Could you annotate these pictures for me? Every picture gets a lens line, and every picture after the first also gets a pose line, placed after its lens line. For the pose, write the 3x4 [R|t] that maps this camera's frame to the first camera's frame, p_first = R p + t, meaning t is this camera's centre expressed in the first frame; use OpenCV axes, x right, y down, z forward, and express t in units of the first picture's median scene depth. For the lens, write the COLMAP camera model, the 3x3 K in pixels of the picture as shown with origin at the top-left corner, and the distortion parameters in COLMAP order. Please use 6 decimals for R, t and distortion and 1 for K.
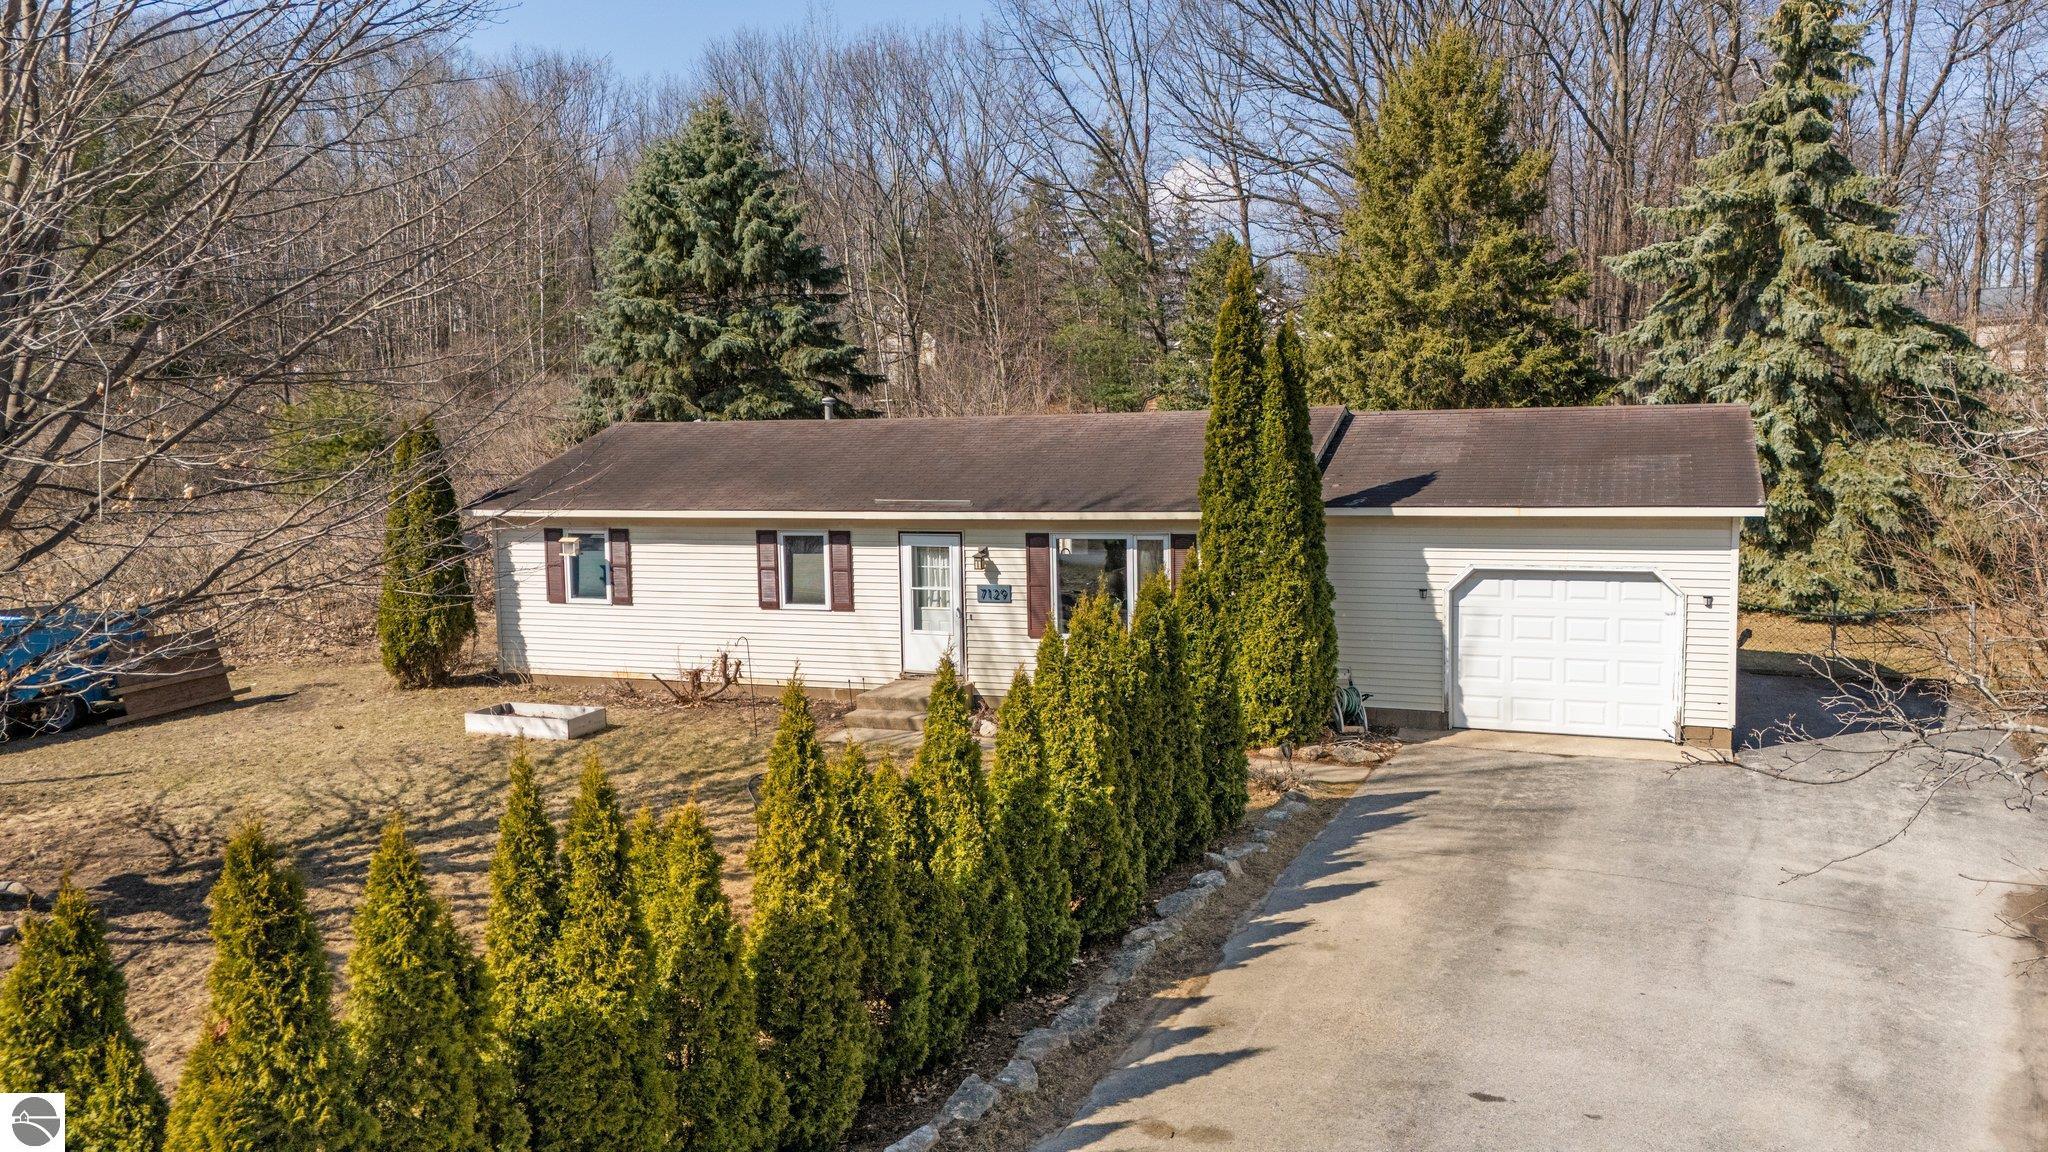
lens RADIAL K [[1542.3, 0, 1053.3], [0, 1542.3, 570.1], [0, 0, 1]] dist [0.080223, -0.038867]
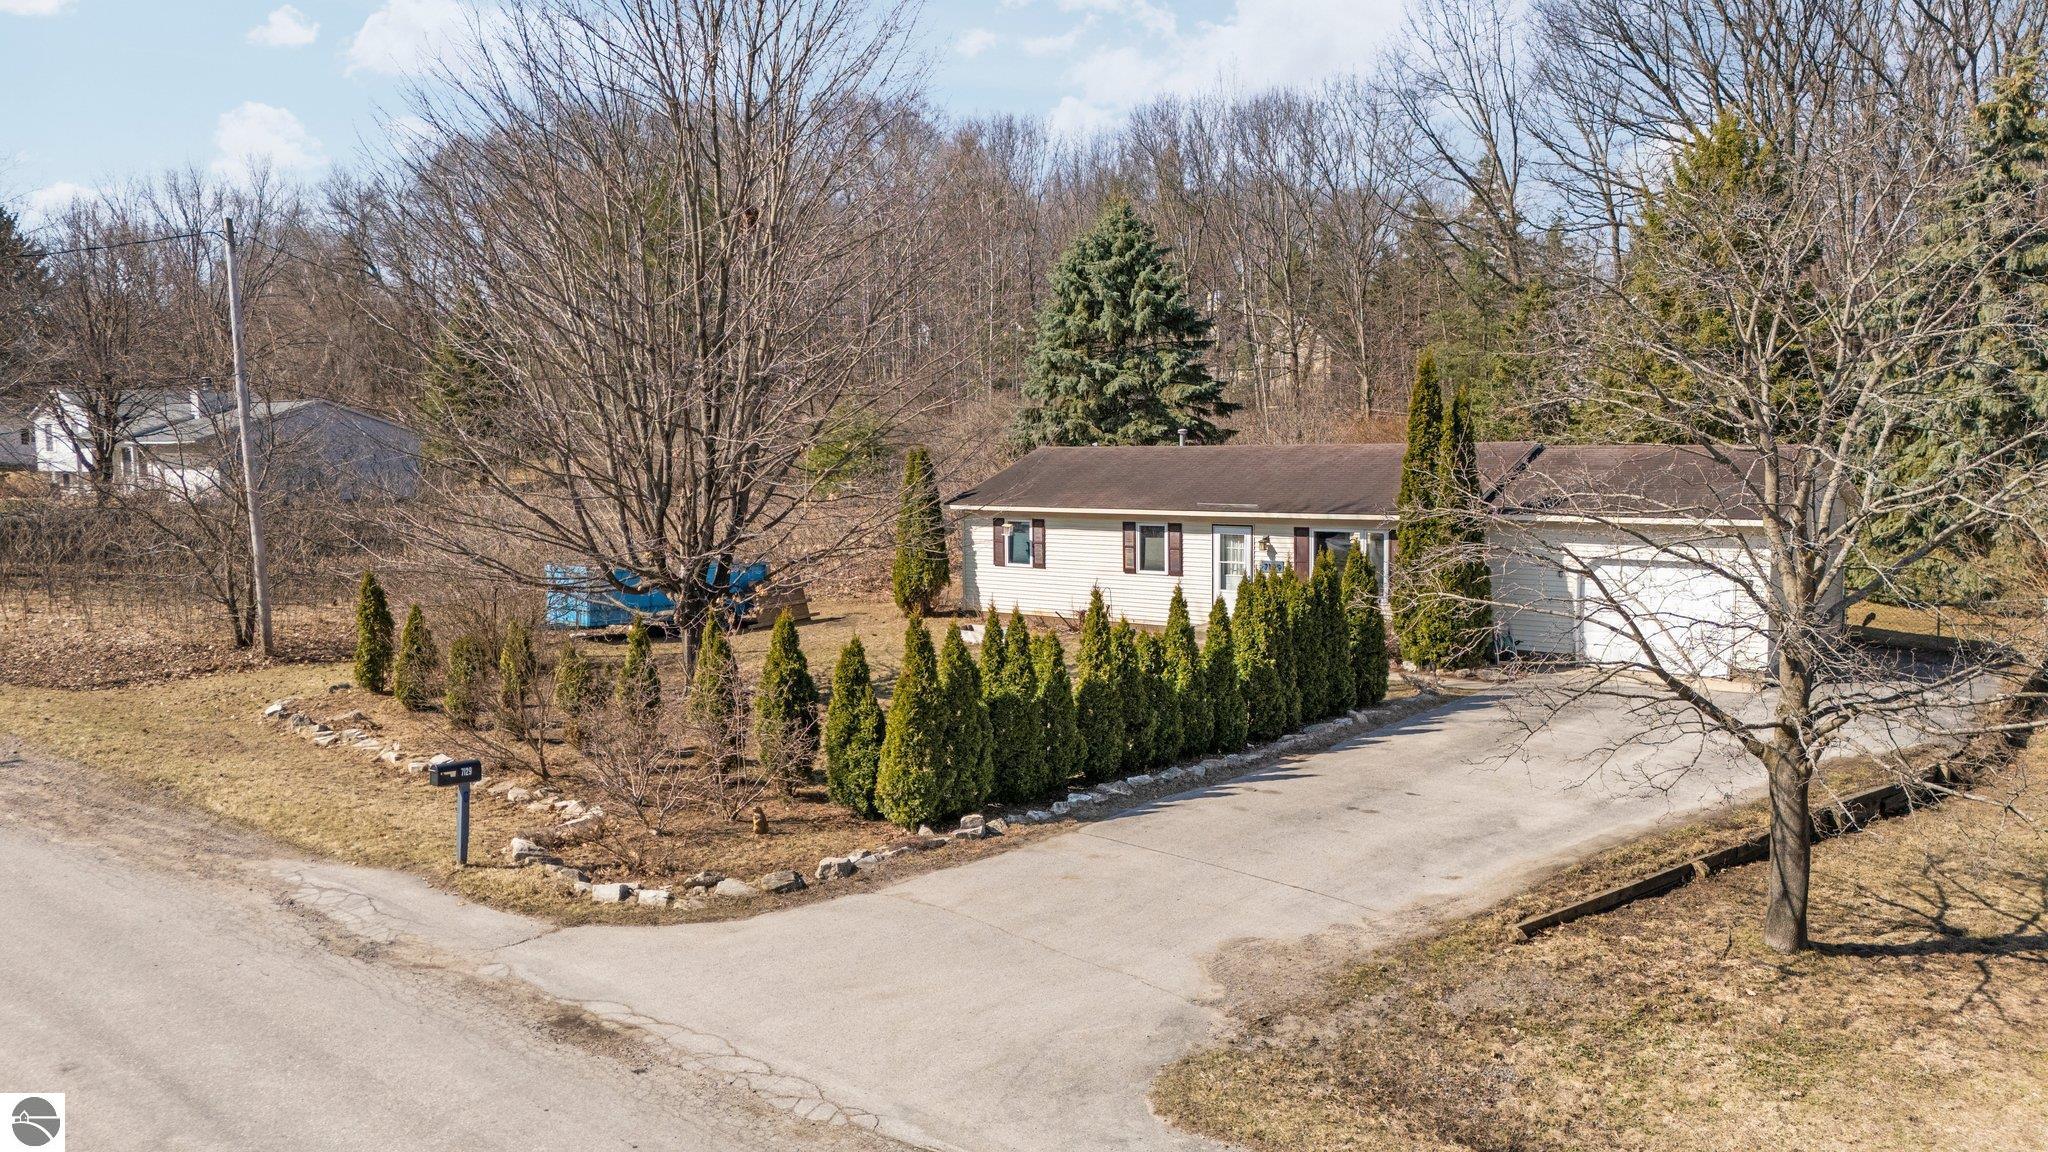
lens RADIAL K [[1542.3, 0, 1017.4], [0, 1542.3, 568.9], [0, 0, 1]] dist [0.080223, -0.038867]
pose [[0.956877, 0.029877, -0.288952, 0.146095], [-0.028301, 0.999553, 0.009634, 0.008971], [0.289111, -0.001041, 0.957295, -0.478967]]
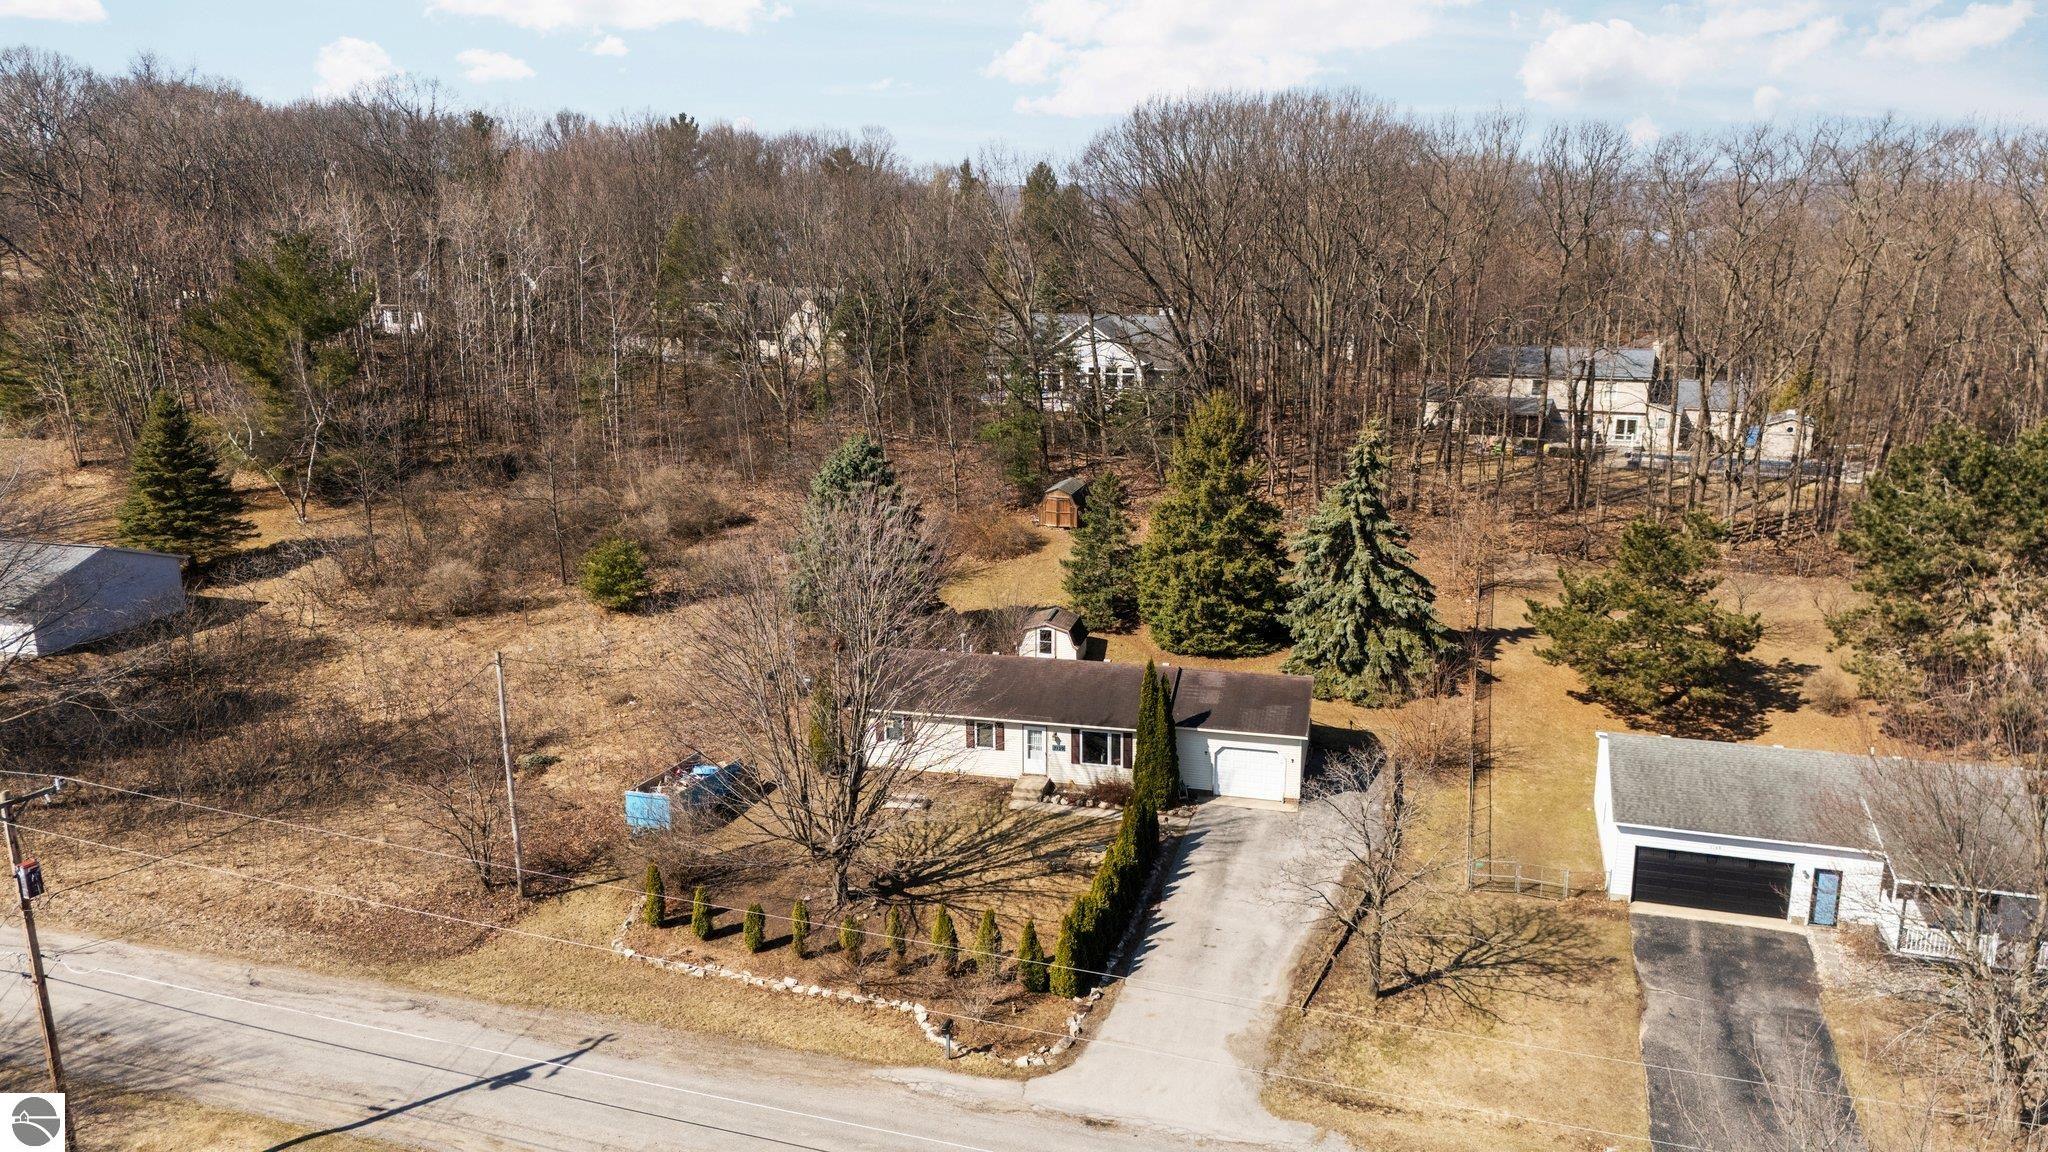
lens RADIAL K [[1542.3, 0, 986.4], [0, 1542.3, 603.9], [0, 0, 1]] dist [0.080223, -0.038867]
pose [[0.994623, -0.027856, 0.099747, -0.406971], [0.009569, 0.983746, 0.179313, -0.689294], [-0.103121, -0.177394, 0.978722, -1.569562]]
